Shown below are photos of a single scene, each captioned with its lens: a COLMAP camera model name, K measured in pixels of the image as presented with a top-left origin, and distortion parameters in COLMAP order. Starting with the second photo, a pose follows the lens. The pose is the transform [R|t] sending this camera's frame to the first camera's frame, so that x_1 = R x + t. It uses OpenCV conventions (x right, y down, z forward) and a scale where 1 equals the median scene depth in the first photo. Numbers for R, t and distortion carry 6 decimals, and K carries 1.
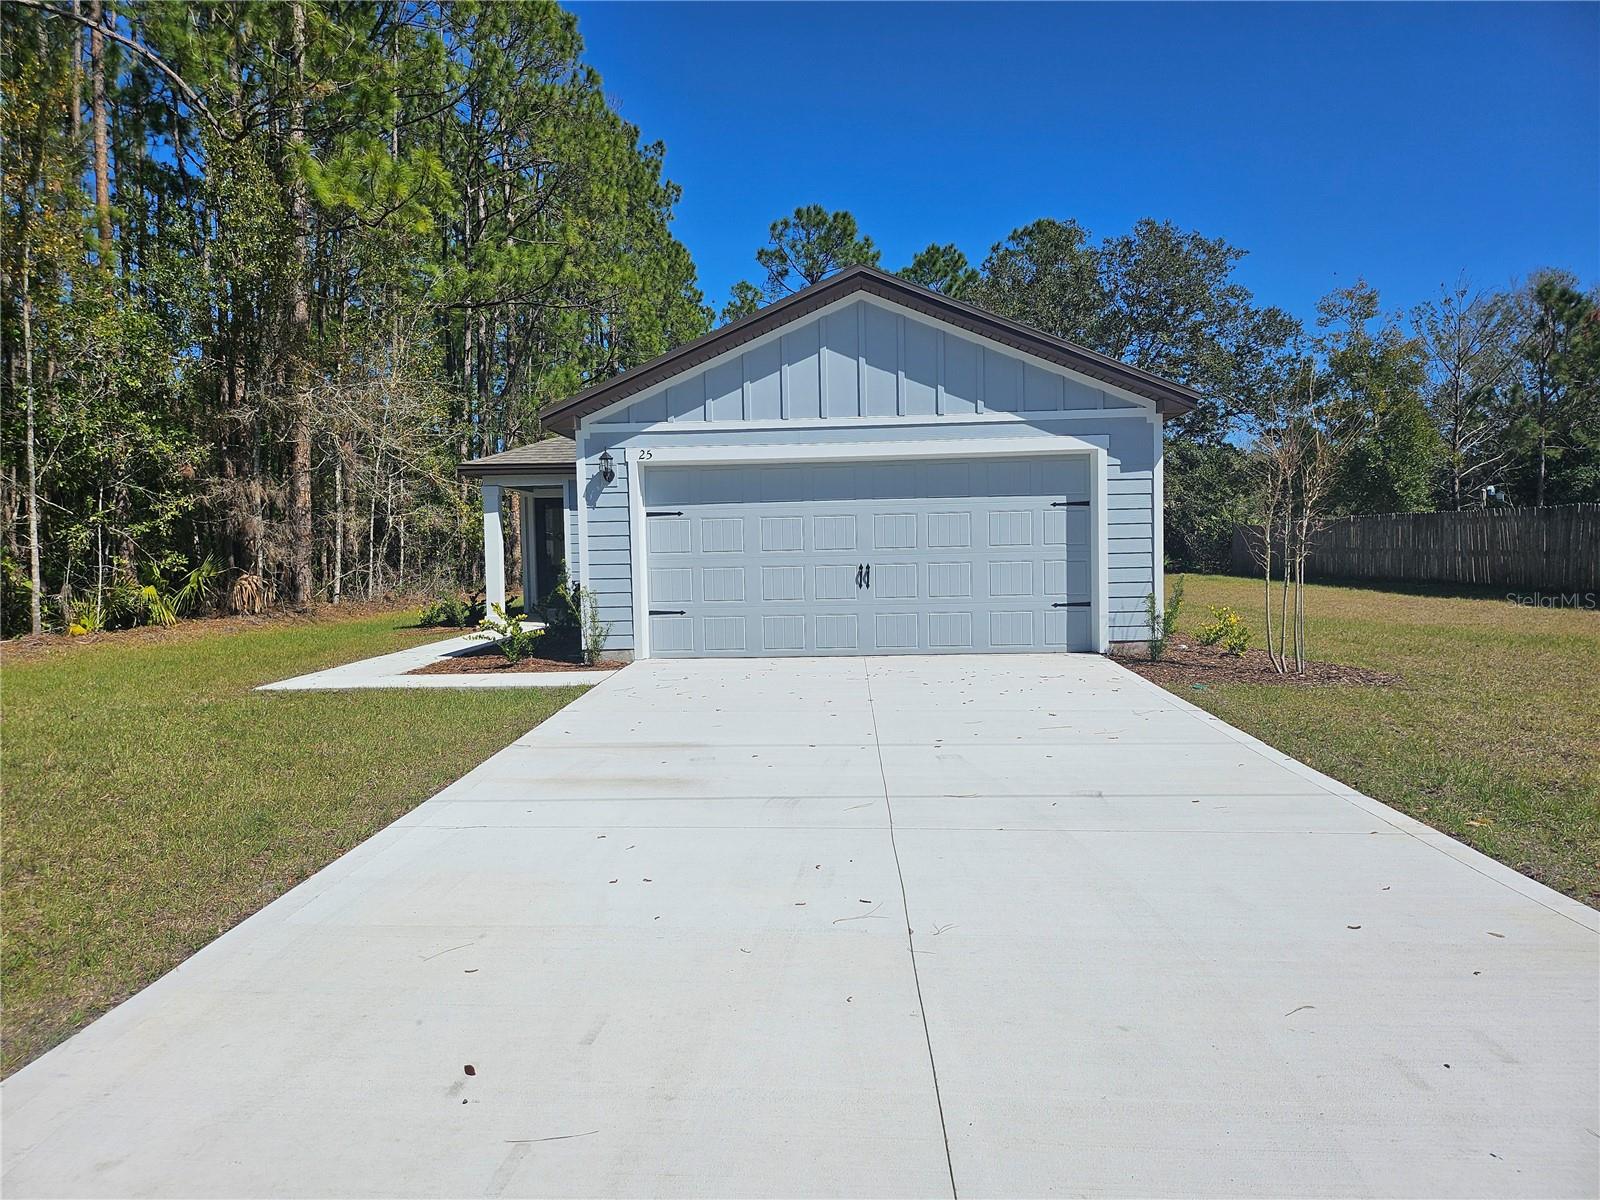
lens RADIAL K [[1127.6, 0, 789.7], [0, 1127.6, 595.5], [0, 0, 1]] dist [0.071719, -0.081094]
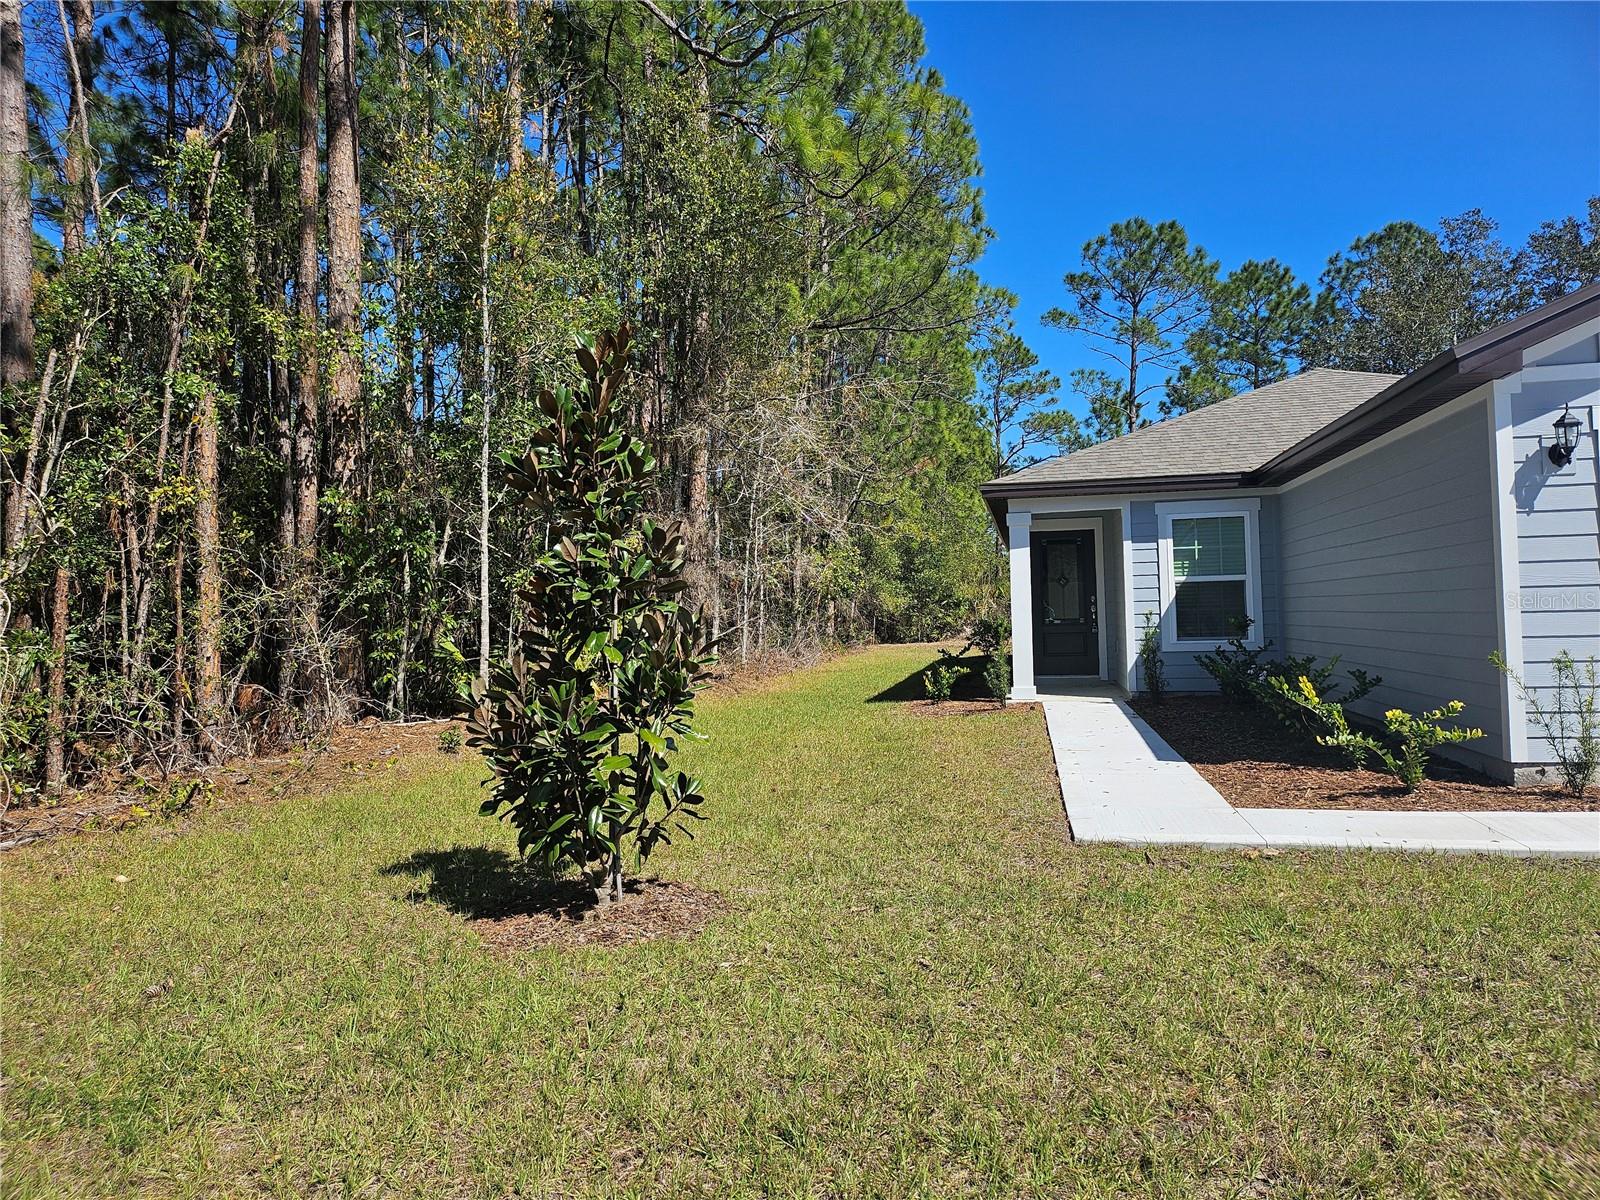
lens RADIAL K [[1127.6, 0, 772.4], [0, 1127.6, 581.0], [0, 0, 1]] dist [0.071719, -0.081094]
pose [[0.985676, -0.009324, -0.168394, -0.454095], [-0.001796, 0.997833, -0.065766, -0.004268], [0.168642, 0.065127, 0.983523, 0.370715]]
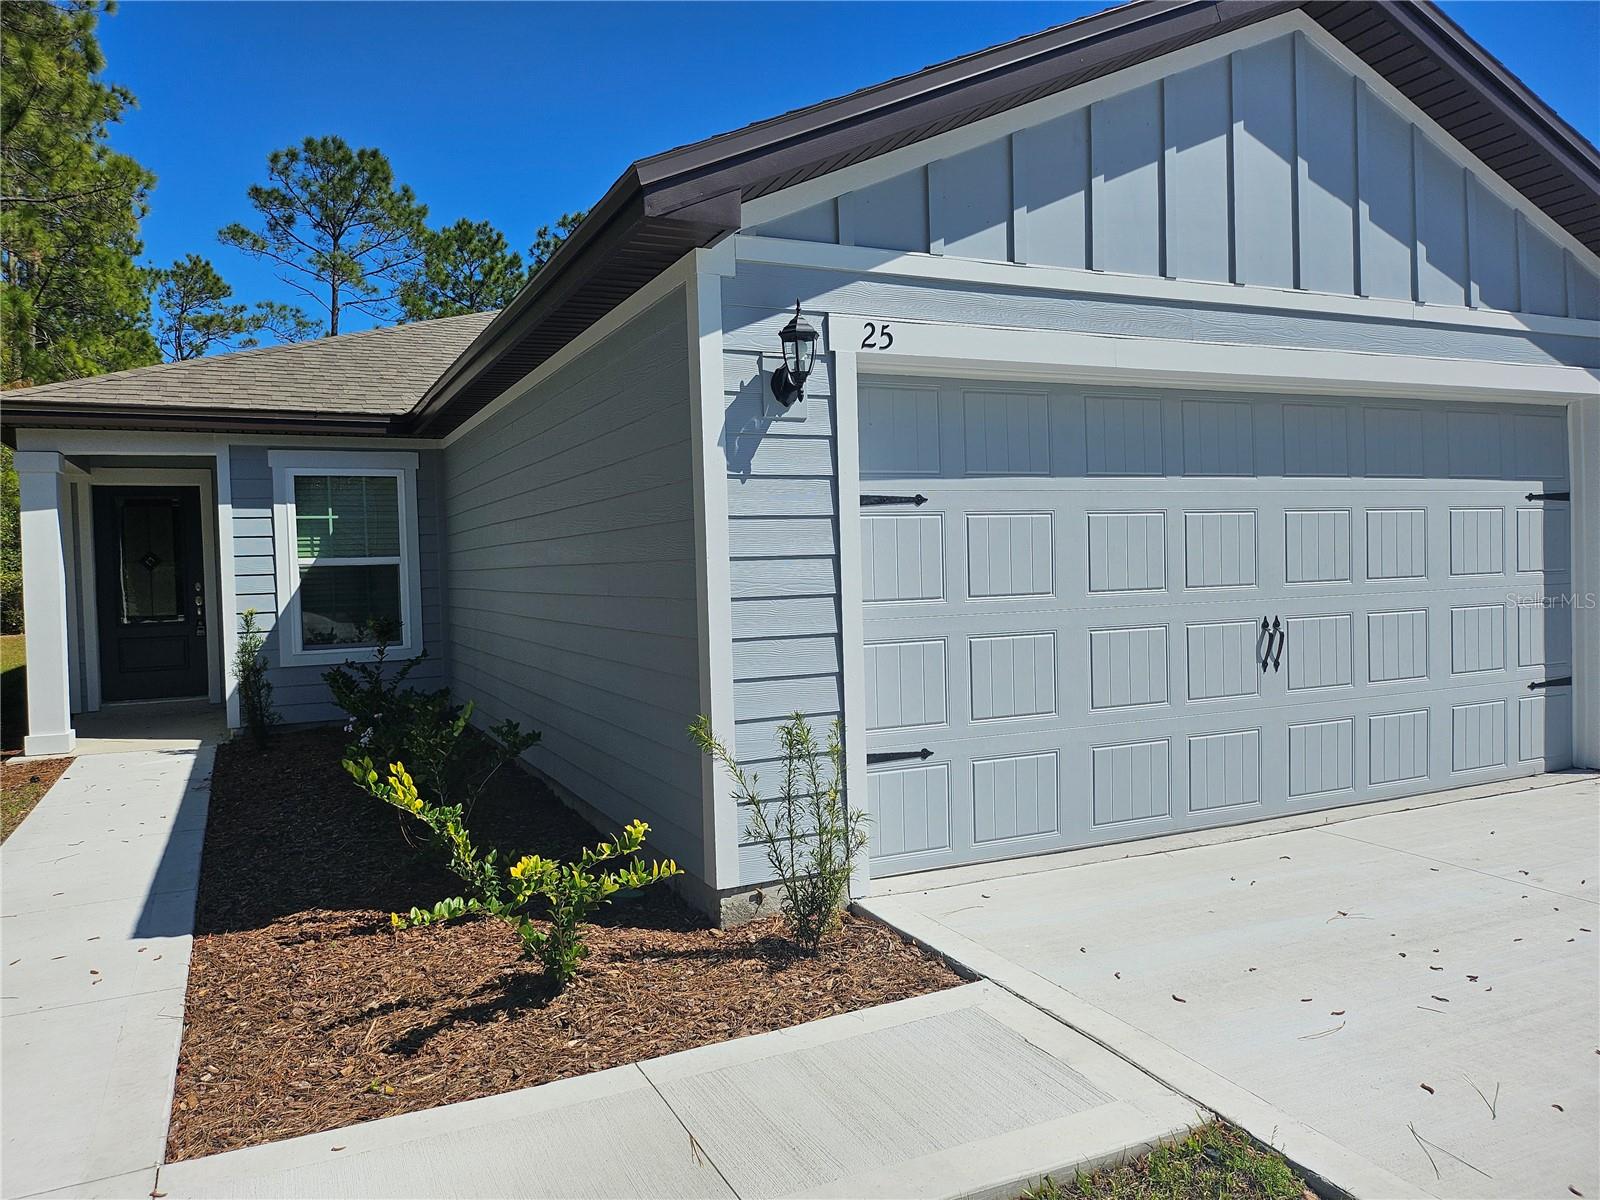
lens RADIAL K [[1127.6, 0, 793.8], [0, 1127.6, 594.1], [0, 0, 1]] dist [0.071719, -0.081094]
pose [[0.878914, -0.016434, 0.476697, -0.327241], [0.028182, 0.999450, -0.017505, -0.035105], [-0.476146, 0.028820, 0.878894, 0.690446]]
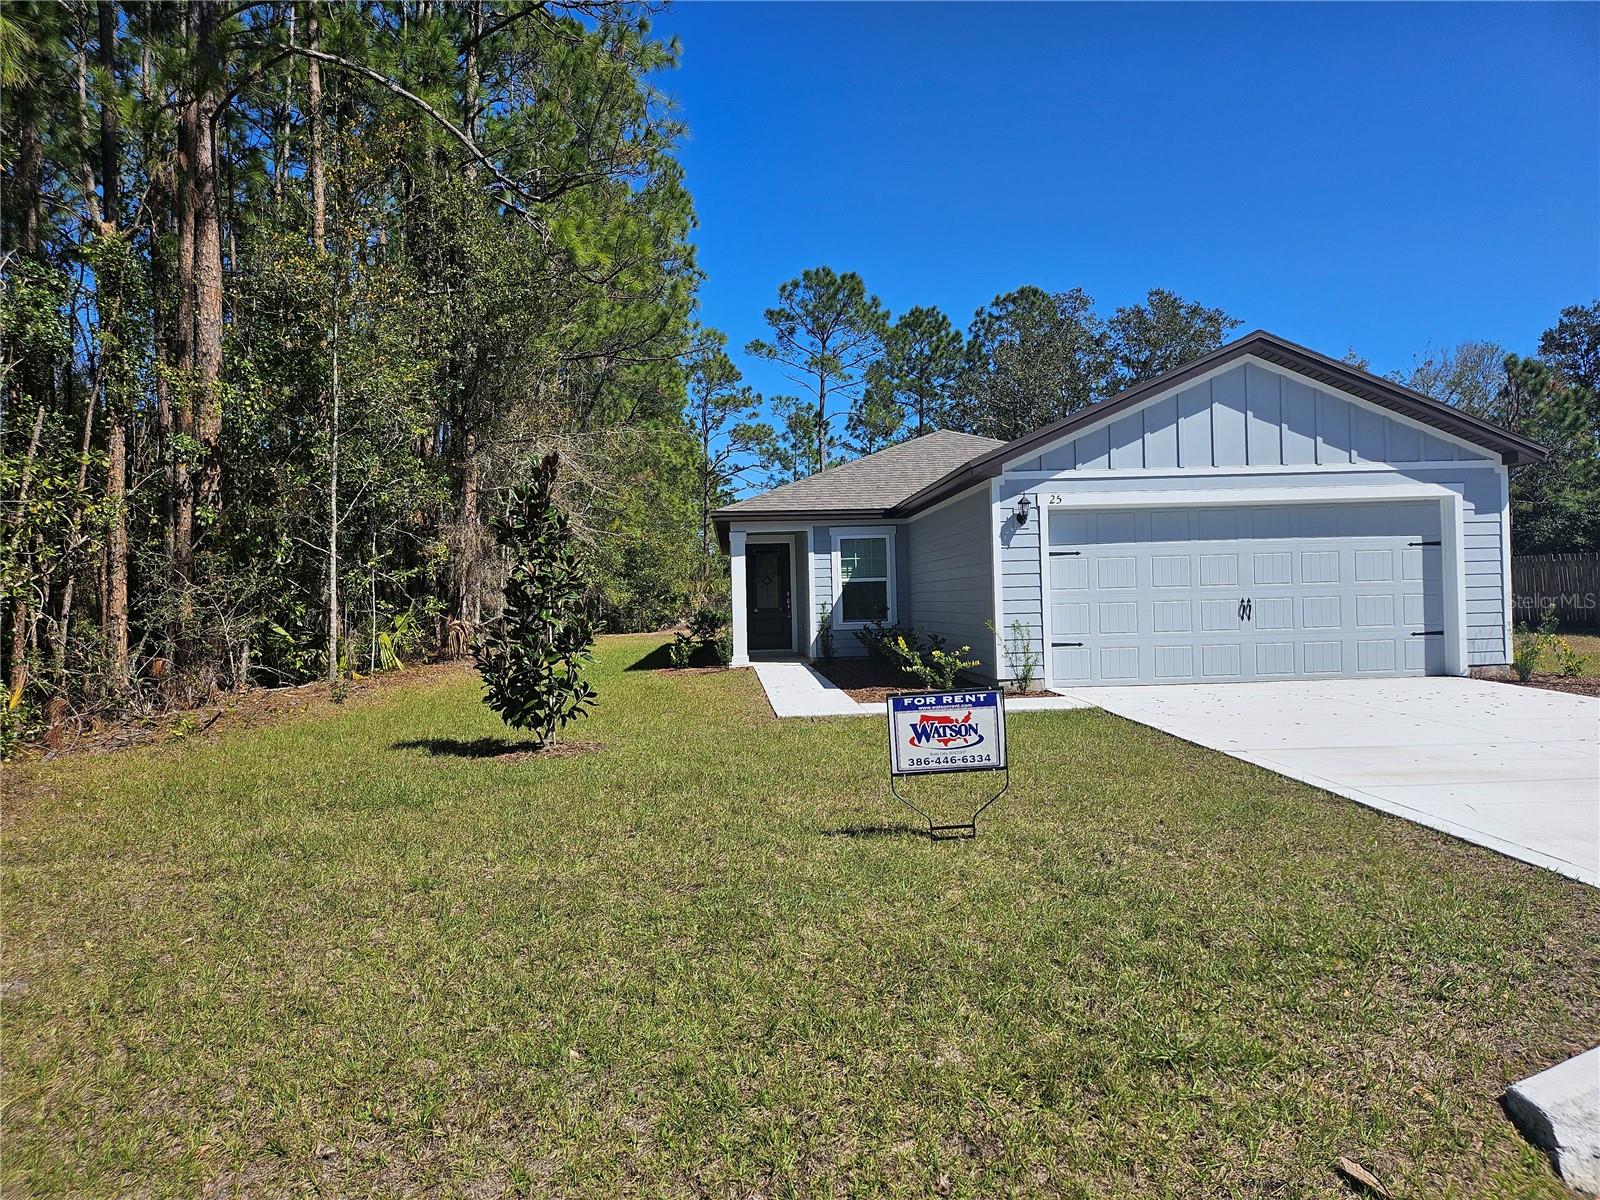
lens RADIAL K [[1127.6, 0, 804.6], [0, 1127.6, 604.8], [0, 0, 1]] dist [0.071719, -0.081094]
pose [[0.992770, -0.006859, 0.119838, -0.497894], [0.011617, 0.999170, -0.039044, 0.017019], [-0.119471, 0.040154, 0.992025, -0.049311]]
